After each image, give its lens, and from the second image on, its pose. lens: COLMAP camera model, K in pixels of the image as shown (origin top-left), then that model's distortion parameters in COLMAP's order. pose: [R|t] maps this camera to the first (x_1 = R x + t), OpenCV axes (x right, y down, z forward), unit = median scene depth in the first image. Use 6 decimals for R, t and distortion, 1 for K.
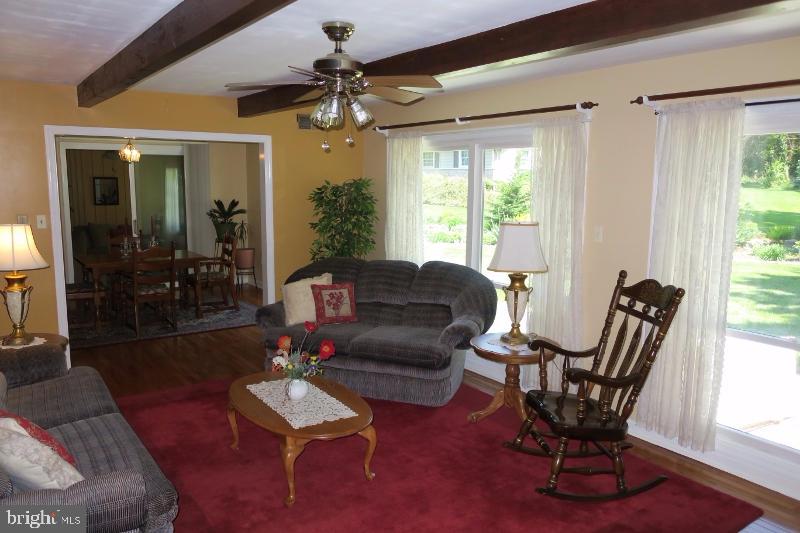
lens RADIAL K [[627.9, 0, 401.2], [0, 627.9, 268.4], [0, 0, 1]] dist [-0.002995, -0.003274]
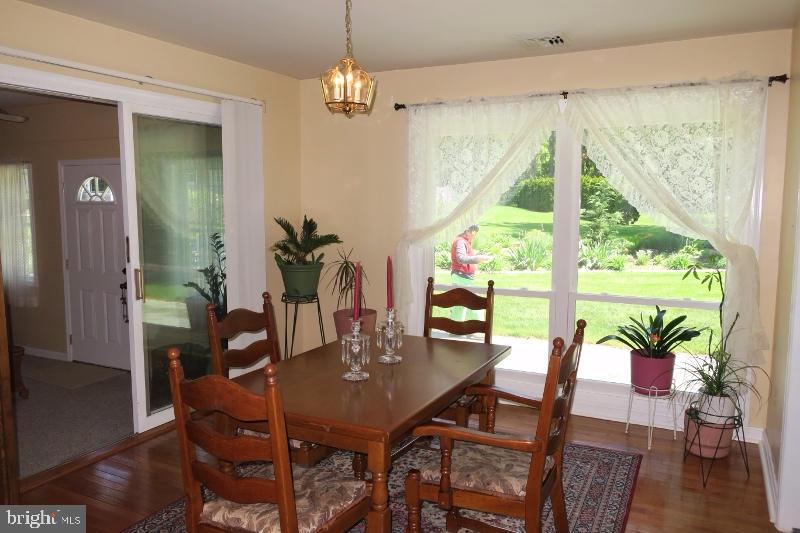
lens RADIAL K [[627.9, 0, 400.1], [0, 627.9, 265.5], [0, 0, 1]] dist [-0.002995, -0.003274]
pose [[0.878959, -0.058437, 0.473304, -0.449339], [0.077399, 0.996786, -0.020666, -0.054173], [-0.470575, 0.054798, 0.880657, 0.520582]]
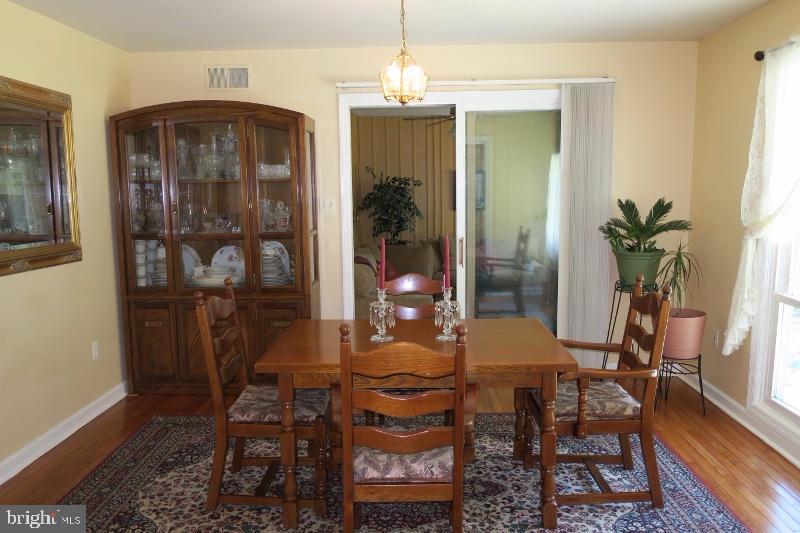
lens RADIAL K [[627.9, 0, 398.2], [0, 627.9, 268.0], [0, 0, 1]] dist [-0.002995, -0.003274]
pose [[0.803155, 0.058537, -0.592887, -0.147540], [-0.064620, 0.997850, 0.010982, -0.052428], [0.592255, 0.029493, 0.805210, 0.522096]]
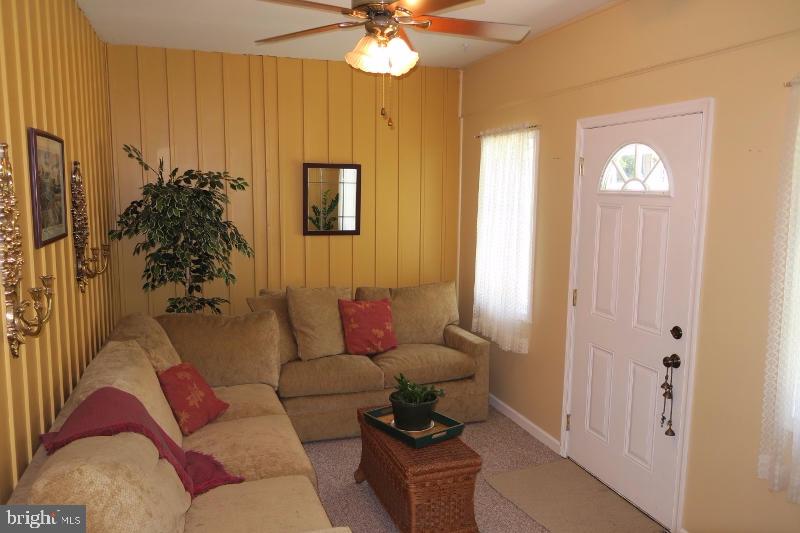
lens RADIAL K [[627.9, 0, 398.4], [0, 627.9, 270.4], [0, 0, 1]] dist [-0.002995, -0.003274]
pose [[0.957745, 0.038703, -0.285004, -0.438691], [-0.044026, 0.998955, -0.012292, -0.105638], [0.284230, 0.024320, 0.958448, 0.878585]]
